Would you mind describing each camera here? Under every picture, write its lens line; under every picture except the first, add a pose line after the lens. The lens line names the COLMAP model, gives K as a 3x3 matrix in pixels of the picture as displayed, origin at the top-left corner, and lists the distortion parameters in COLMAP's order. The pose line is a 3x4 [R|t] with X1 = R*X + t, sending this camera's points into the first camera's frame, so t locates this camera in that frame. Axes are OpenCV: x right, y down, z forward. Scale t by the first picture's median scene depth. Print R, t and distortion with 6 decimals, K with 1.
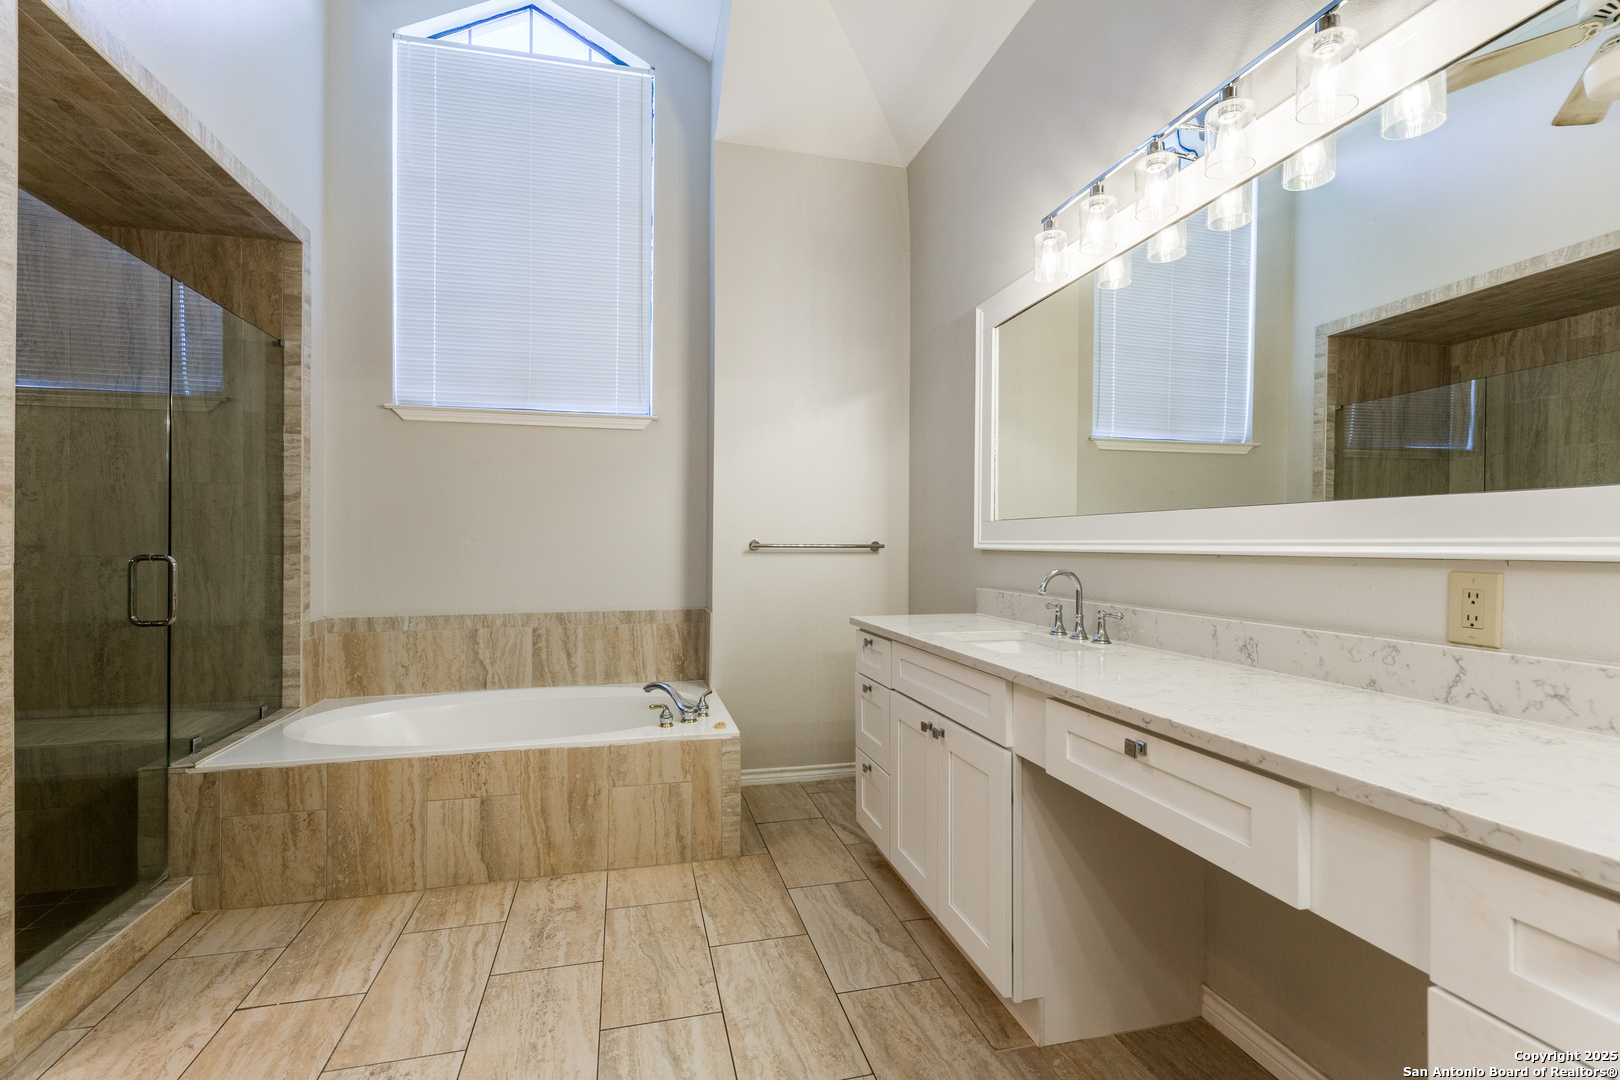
lens RADIAL K [[738.0, 0, 811.0], [0, 738.0, 543.9], [0, 0, 1]] dist [0.000472, 0.000453]
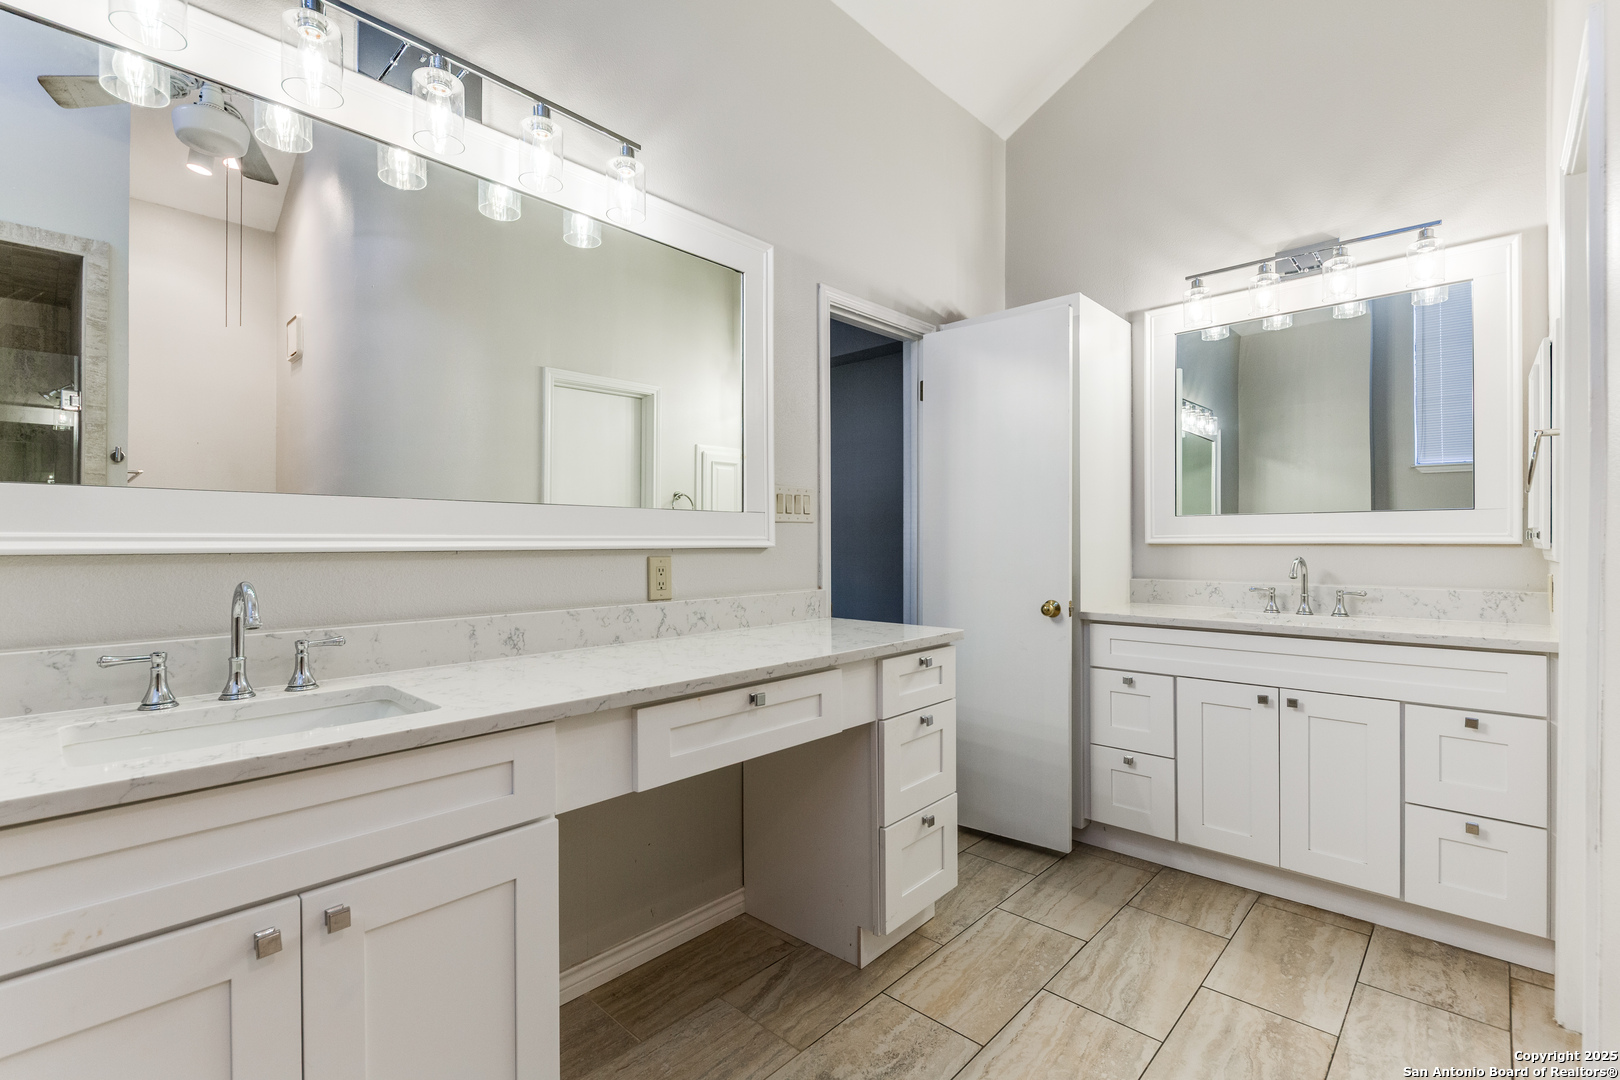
lens RADIAL K [[738.0, 0, 811.0], [0, 738.0, 543.9], [0, 0, 1]] dist [0.000472, 0.000453]
pose [[-0.551735, -0.004953, 0.834005, -0.617058], [-0.000965, 0.999985, 0.005301, 0.001447], [-0.834019, 0.002120, -0.551732, 1.490854]]
